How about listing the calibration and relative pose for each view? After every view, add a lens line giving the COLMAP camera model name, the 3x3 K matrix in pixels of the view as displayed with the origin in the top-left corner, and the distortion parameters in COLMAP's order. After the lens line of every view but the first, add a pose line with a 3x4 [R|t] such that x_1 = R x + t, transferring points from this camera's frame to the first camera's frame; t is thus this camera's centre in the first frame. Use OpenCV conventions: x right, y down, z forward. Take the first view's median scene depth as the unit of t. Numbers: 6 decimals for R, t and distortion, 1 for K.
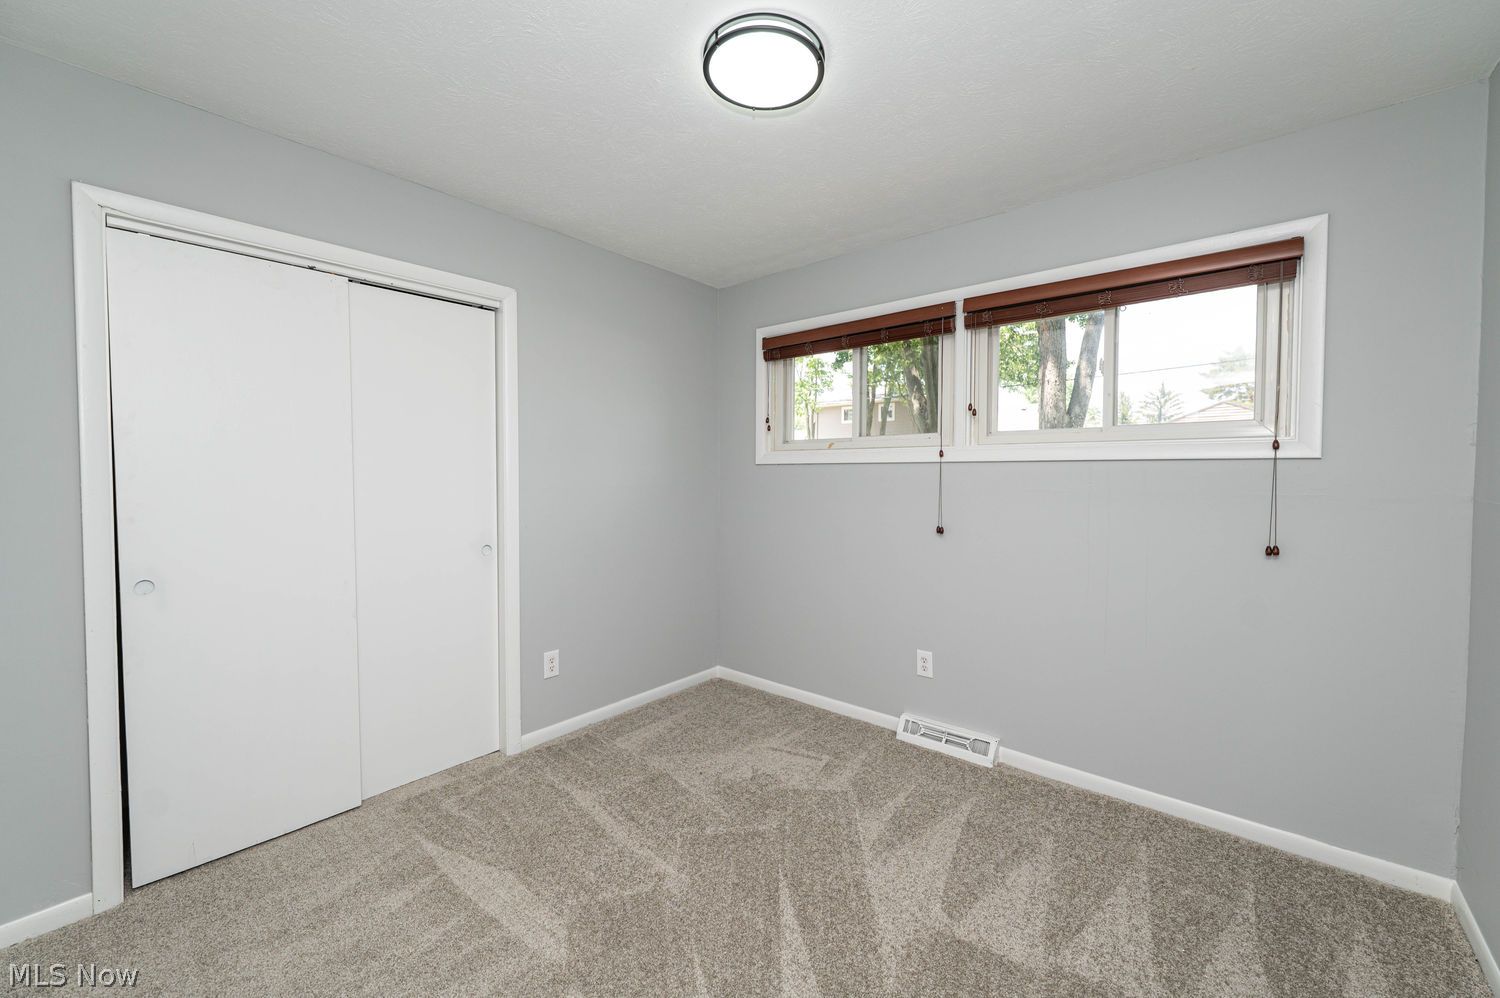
lens RADIAL K [[595.1, 0, 750.1], [0, 595.1, 492.2], [0, 0, 1]] dist [-0.004170, 0.000289]
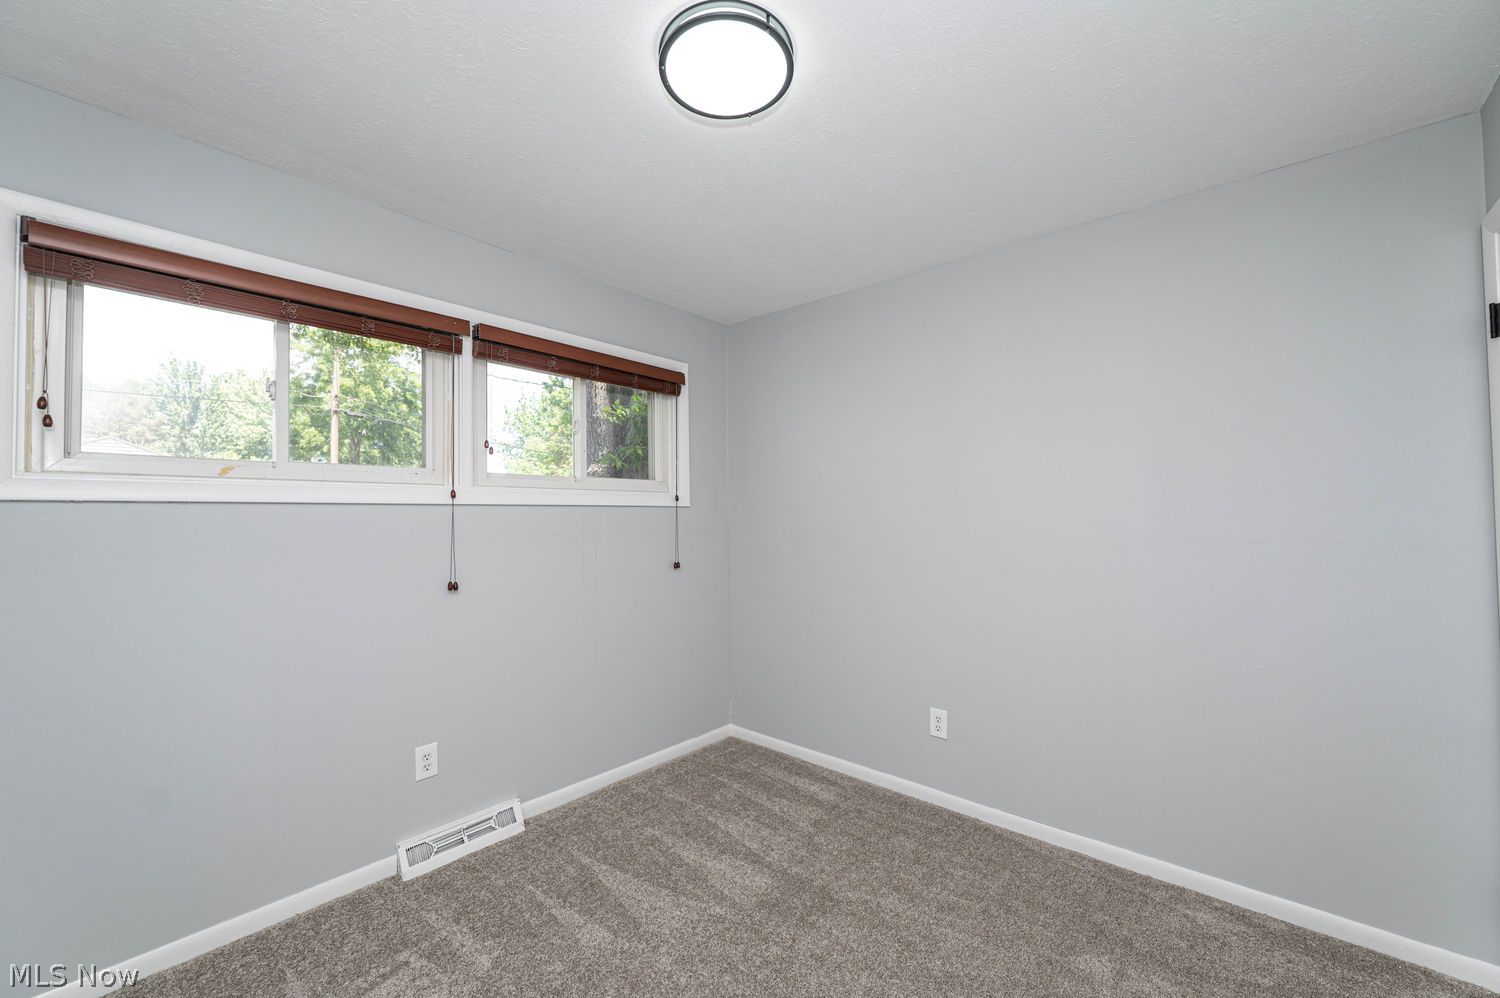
lens RADIAL K [[595.1, 0, 746.1], [0, 595.1, 499.9], [0, 0, 1]] dist [-0.004170, 0.000289]
pose [[0.007770, 0.023666, 0.999690, -0.508439], [0.036853, 0.999034, -0.023936, -0.021652], [-0.999291, 0.037027, 0.006890, 0.581220]]
